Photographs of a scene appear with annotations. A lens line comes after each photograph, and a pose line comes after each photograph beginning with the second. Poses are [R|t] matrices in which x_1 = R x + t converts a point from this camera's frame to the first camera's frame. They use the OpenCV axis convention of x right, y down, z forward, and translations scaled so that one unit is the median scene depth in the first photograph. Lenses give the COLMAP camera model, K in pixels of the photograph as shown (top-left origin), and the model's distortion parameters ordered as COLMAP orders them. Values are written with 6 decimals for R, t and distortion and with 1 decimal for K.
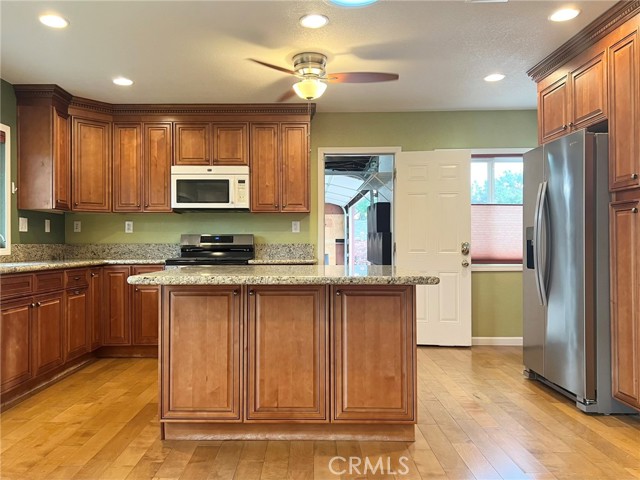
lens RADIAL K [[509.4, 0, 298.9], [0, 509.4, 237.6], [0, 0, 1]] dist [0.009033, -0.004592]
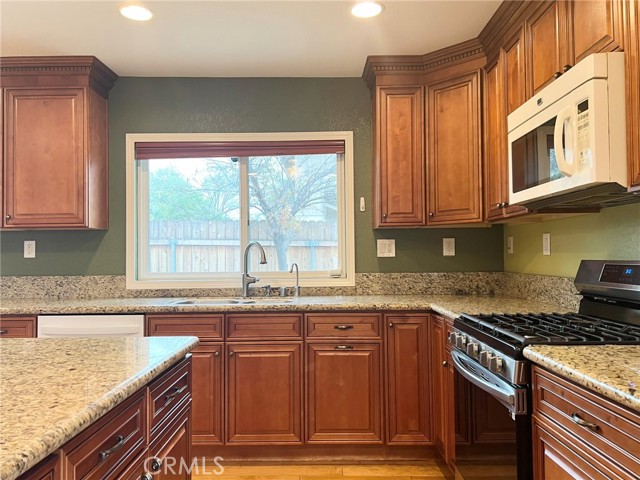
lens RADIAL K [[505.9, 0, 316.5], [0, 505.9, 239.8], [0, 0, 1]] dist [0.046028, -0.052453]
pose [[0.005155, -0.030697, -0.999515, 0.239104], [0.021629, 0.999298, -0.030579, -0.016885], [0.999753, -0.021461, 0.005815, 0.900948]]
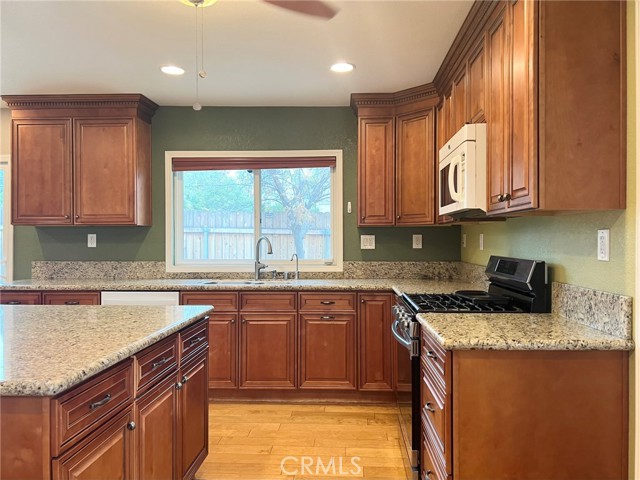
lens RADIAL K [[483.3, 0, 329.0], [0, 483.3, 238.8], [0, 0, 1]] dist [0.073307, -0.114606]
pose [[-0.027620, -0.000485, -0.999618, 0.411390], [0.013429, 0.999909, -0.000856, -0.032251], [0.999528, -0.013447, -0.027611, 0.963335]]
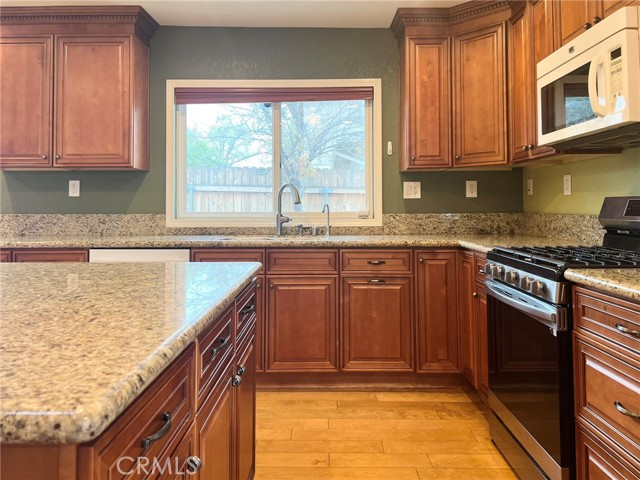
lens RADIAL K [[498.3, 0, 322.7], [0, 498.3, 187.7], [0, 0, 1]] dist [0.014590, -0.009544]
pose [[0.012455, -0.035277, -0.999300, 0.266059], [0.015468, 0.999265, -0.035083, -0.002845], [0.999803, -0.015020, 0.012991, 0.856746]]
